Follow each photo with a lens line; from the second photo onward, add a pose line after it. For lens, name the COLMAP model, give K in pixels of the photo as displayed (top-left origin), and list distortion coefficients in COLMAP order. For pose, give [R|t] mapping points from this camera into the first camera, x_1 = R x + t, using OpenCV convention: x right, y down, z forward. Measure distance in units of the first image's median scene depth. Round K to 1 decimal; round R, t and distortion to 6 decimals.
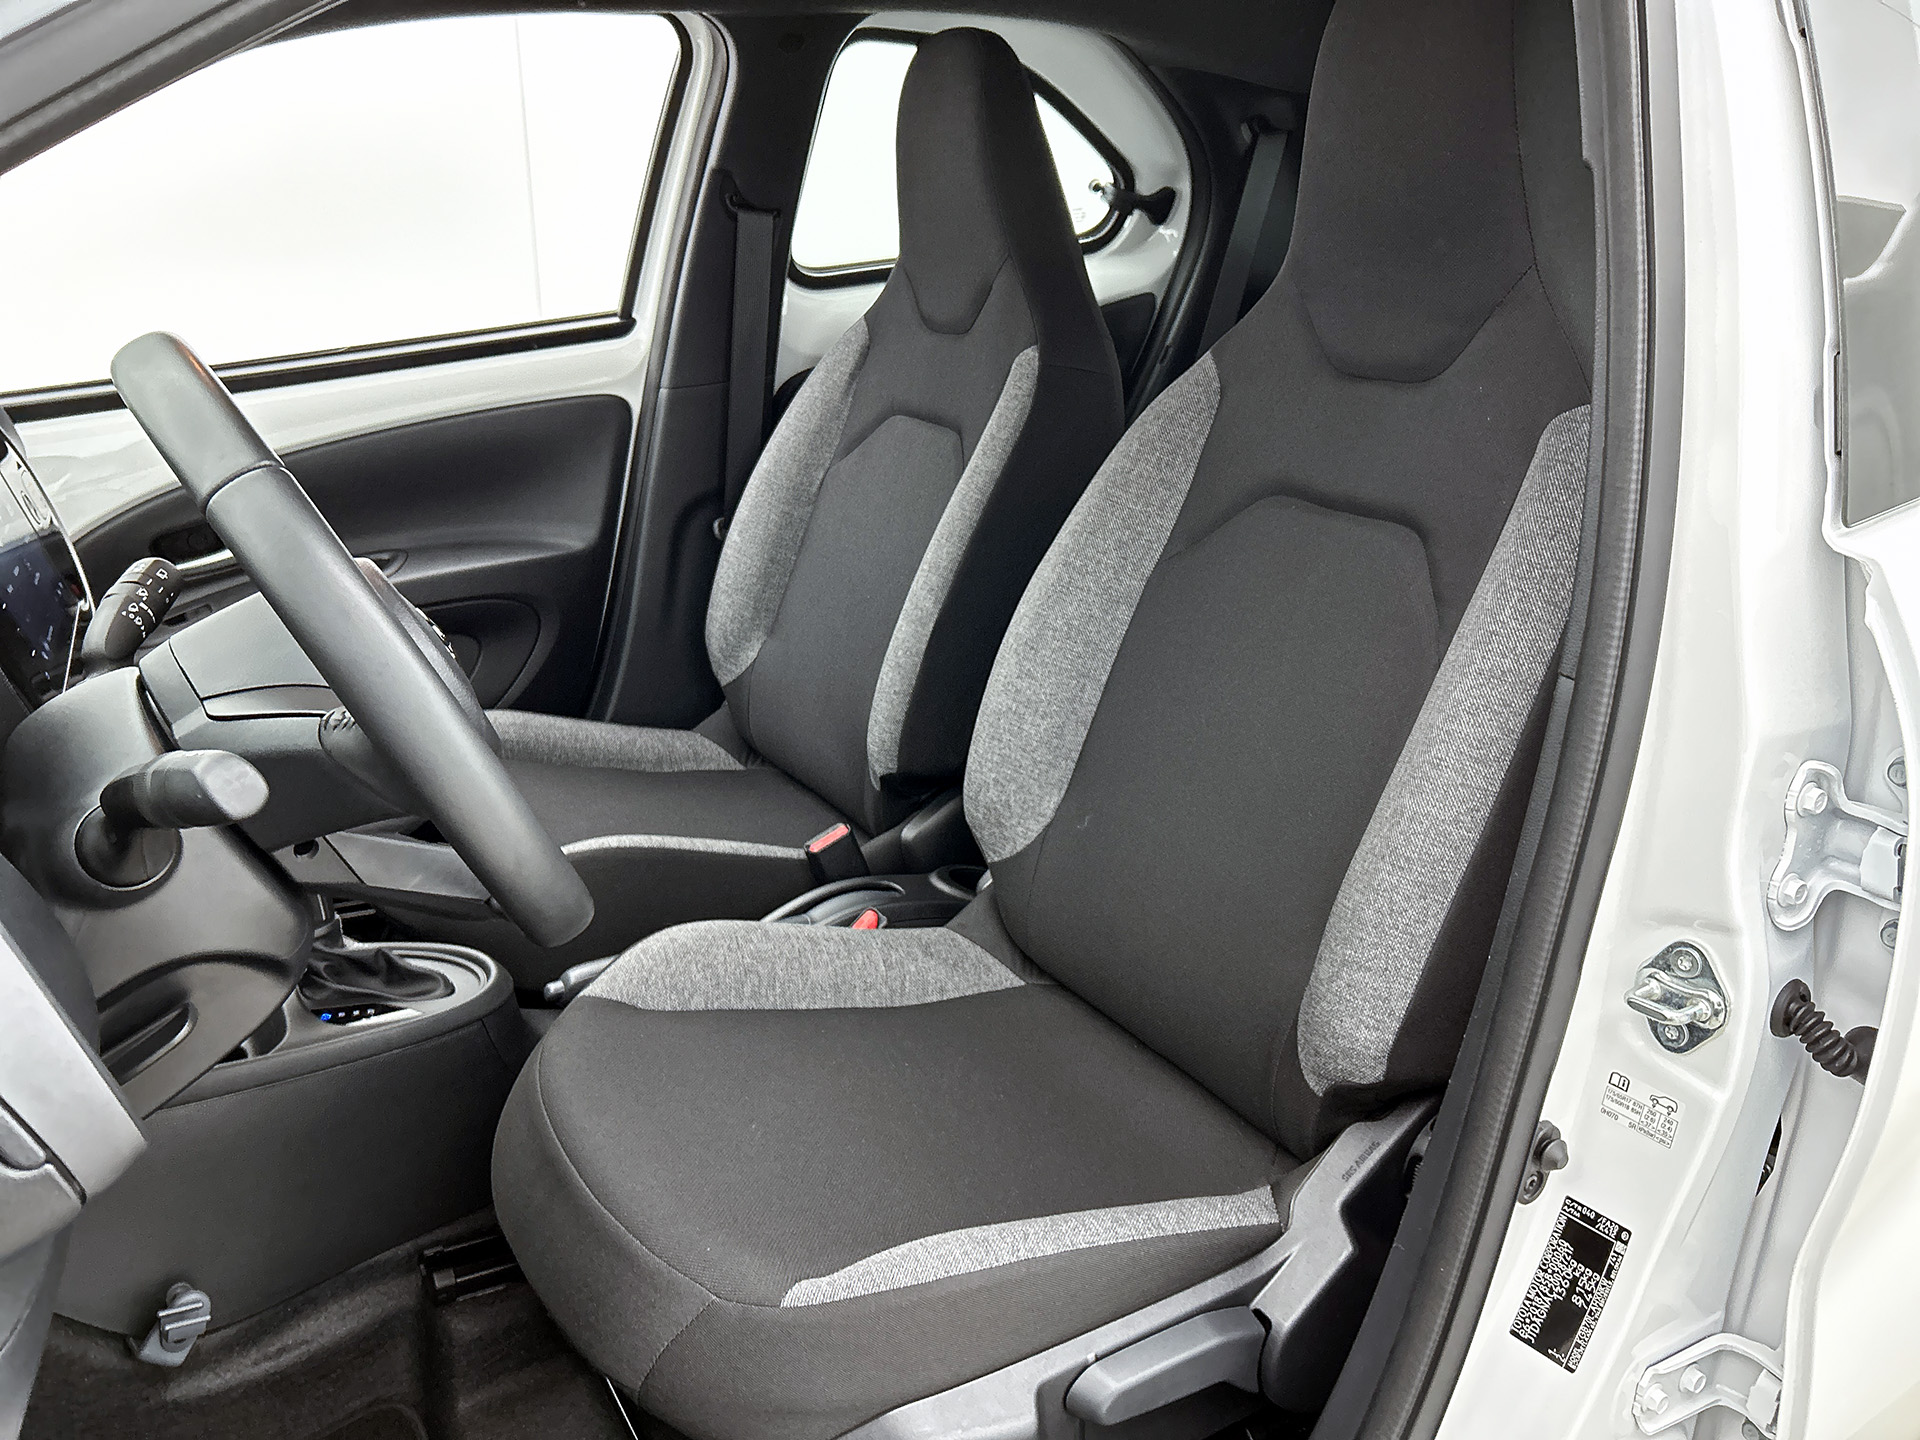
lens RADIAL K [[1462.2, 0, 966.6], [0, 1462.2, 722.0], [0, 0, 1]] dist [0.026274, -0.019419]
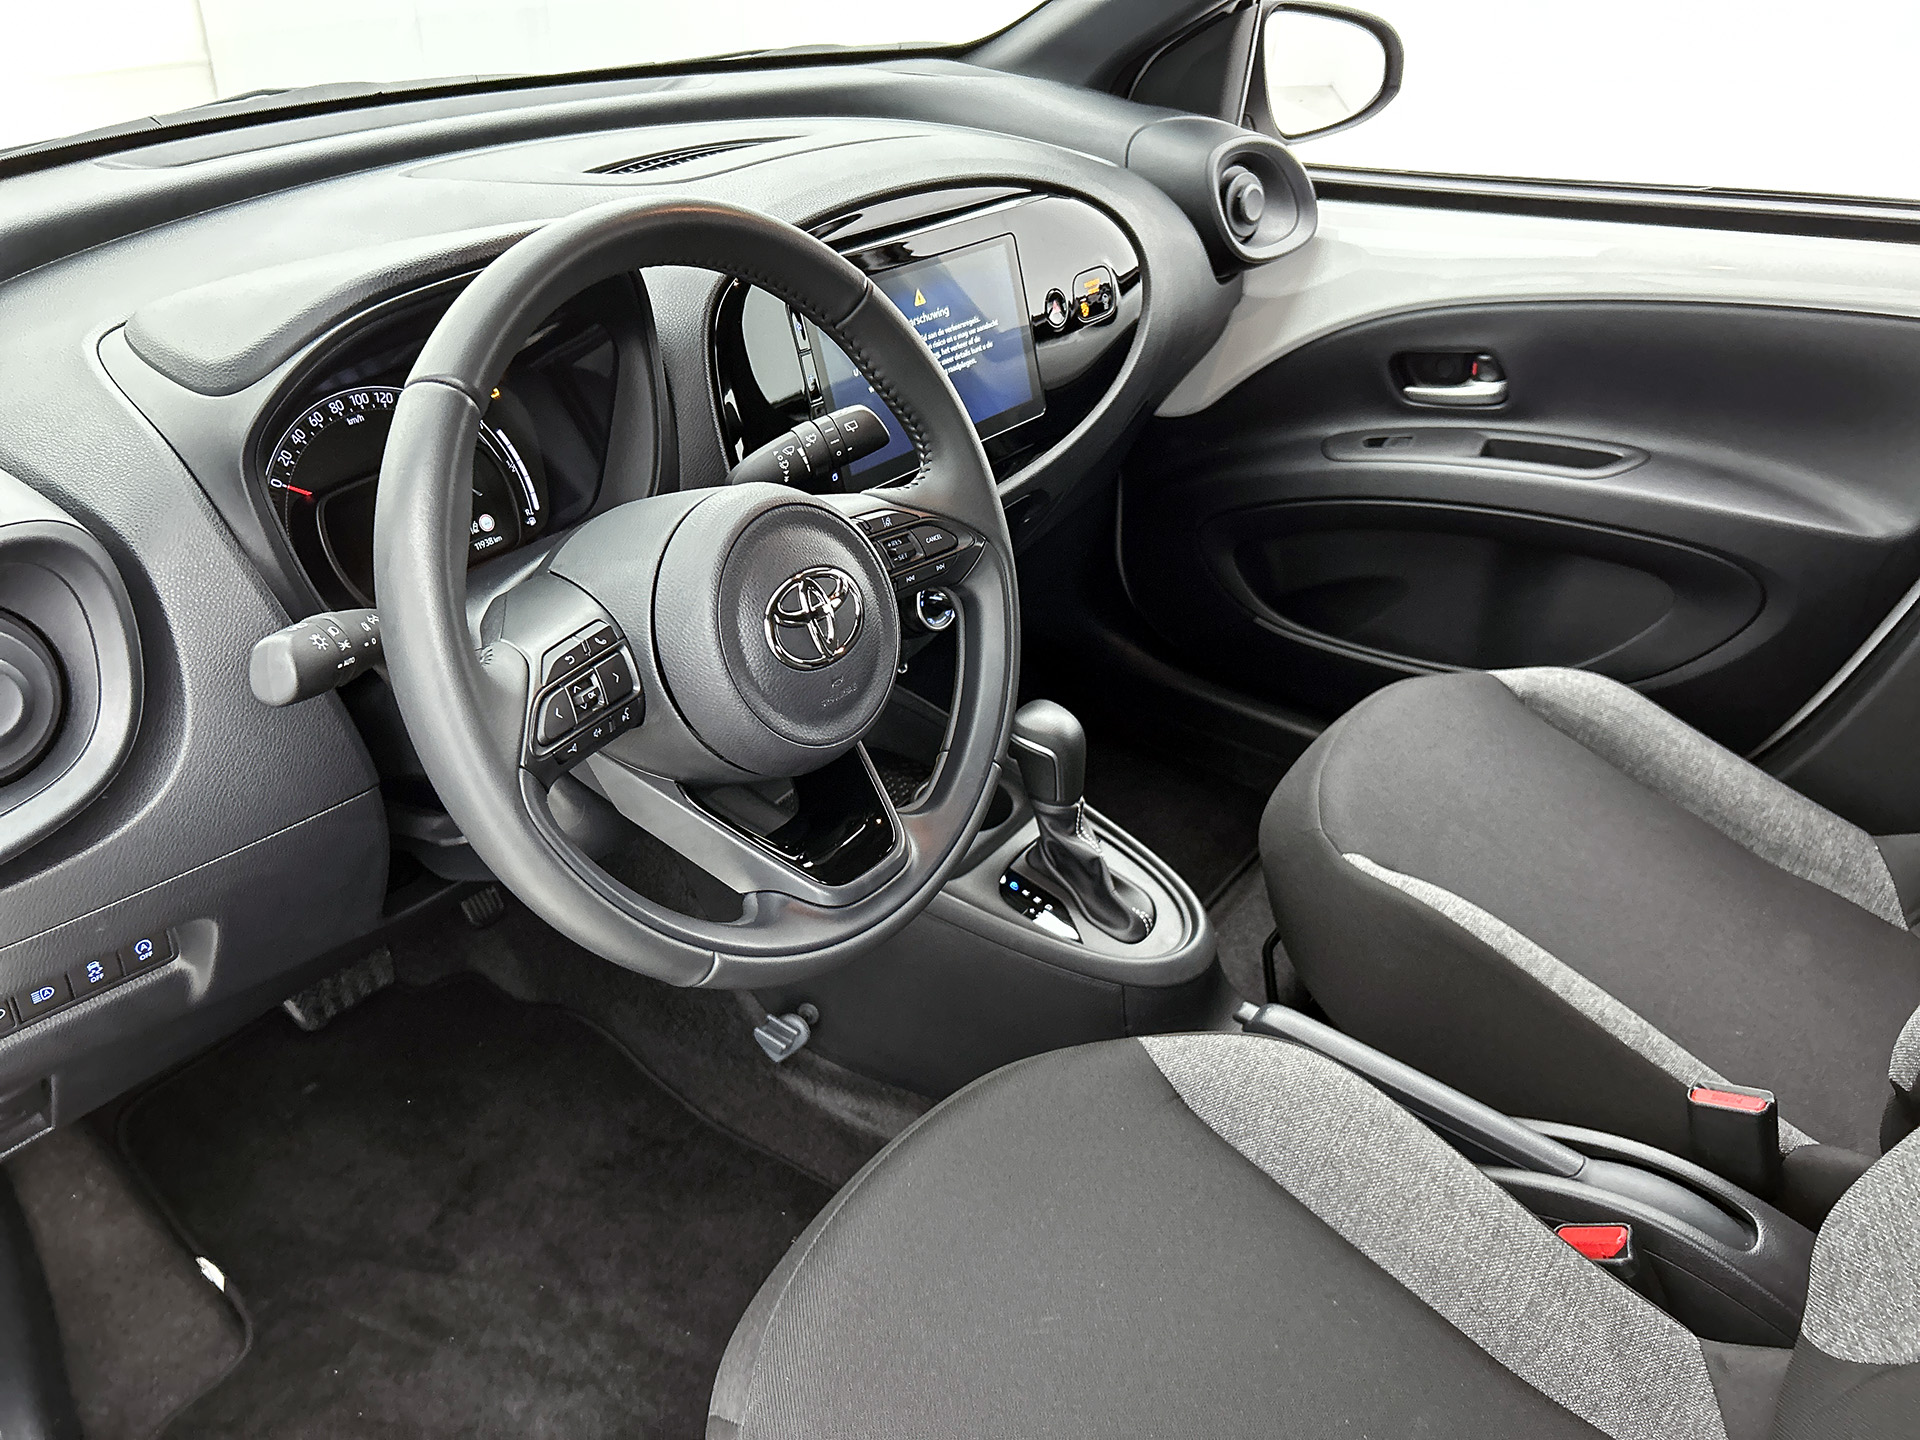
lens RADIAL K [[1462.2, 0, 941.3], [0, 1462.2, 716.9], [0, 0, 1]] dist [0.026274, -0.019419]
pose [[0.405903, 0.491035, -0.770797, 0.218233], [-0.360632, 0.861017, 0.358600, -0.206640], [0.839754, 0.132417, 0.526572, 0.393463]]
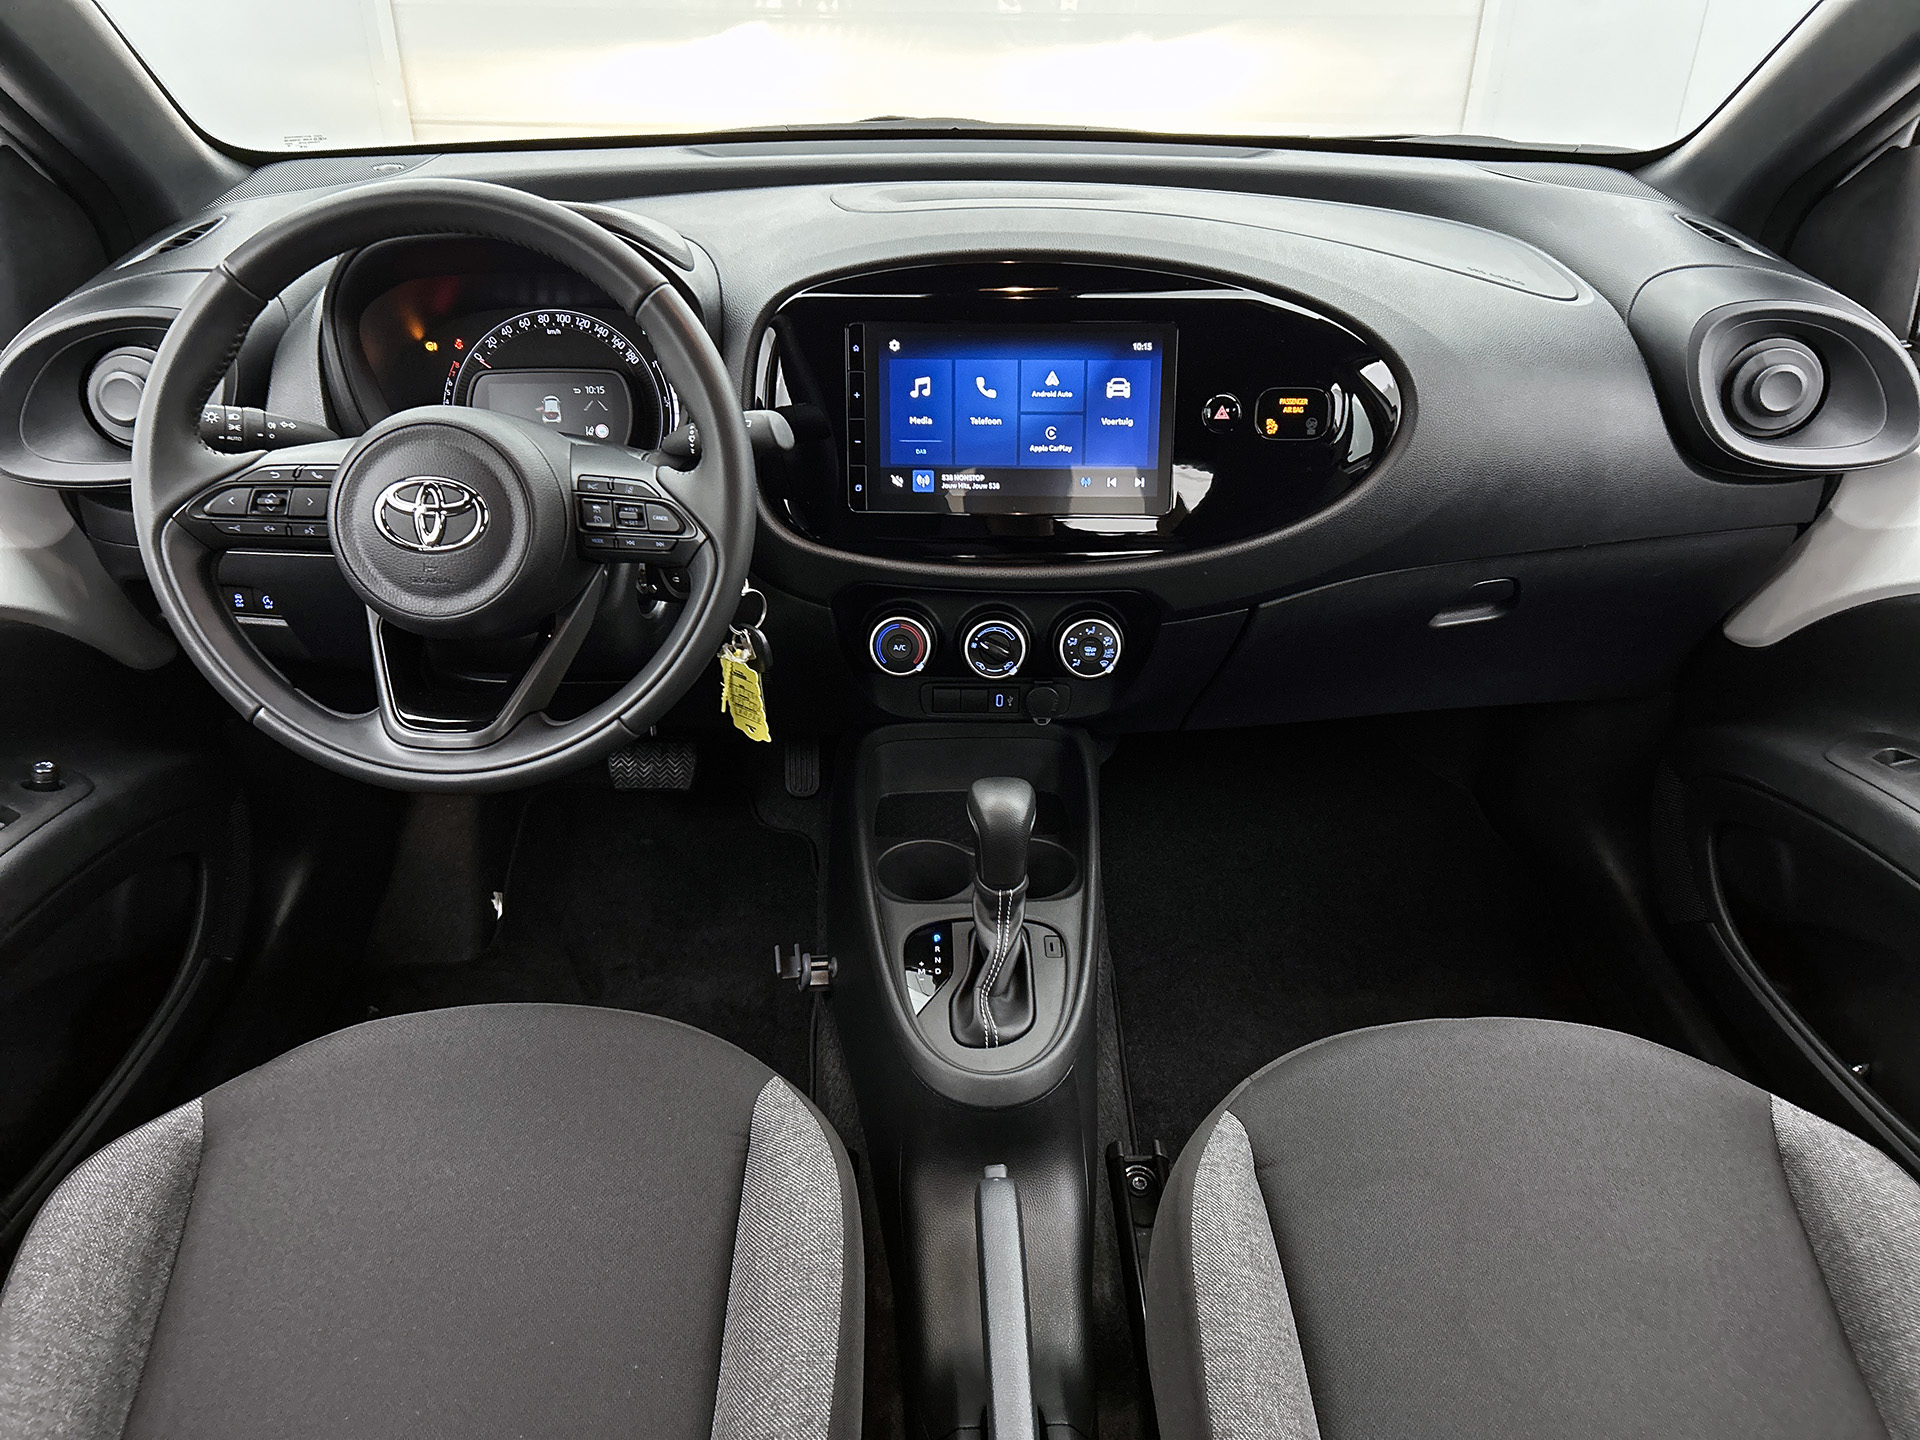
lens RADIAL K [[1462.2, 0, 962.1], [0, 1462.2, 709.6], [0, 0, 1]] dist [0.026274, -0.019419]
pose [[-0.480379, 0.439165, -0.759191, 0.208671], [-0.323935, 0.715564, 0.618898, -0.478122], [0.815047, 0.543234, -0.201480, 1.045169]]
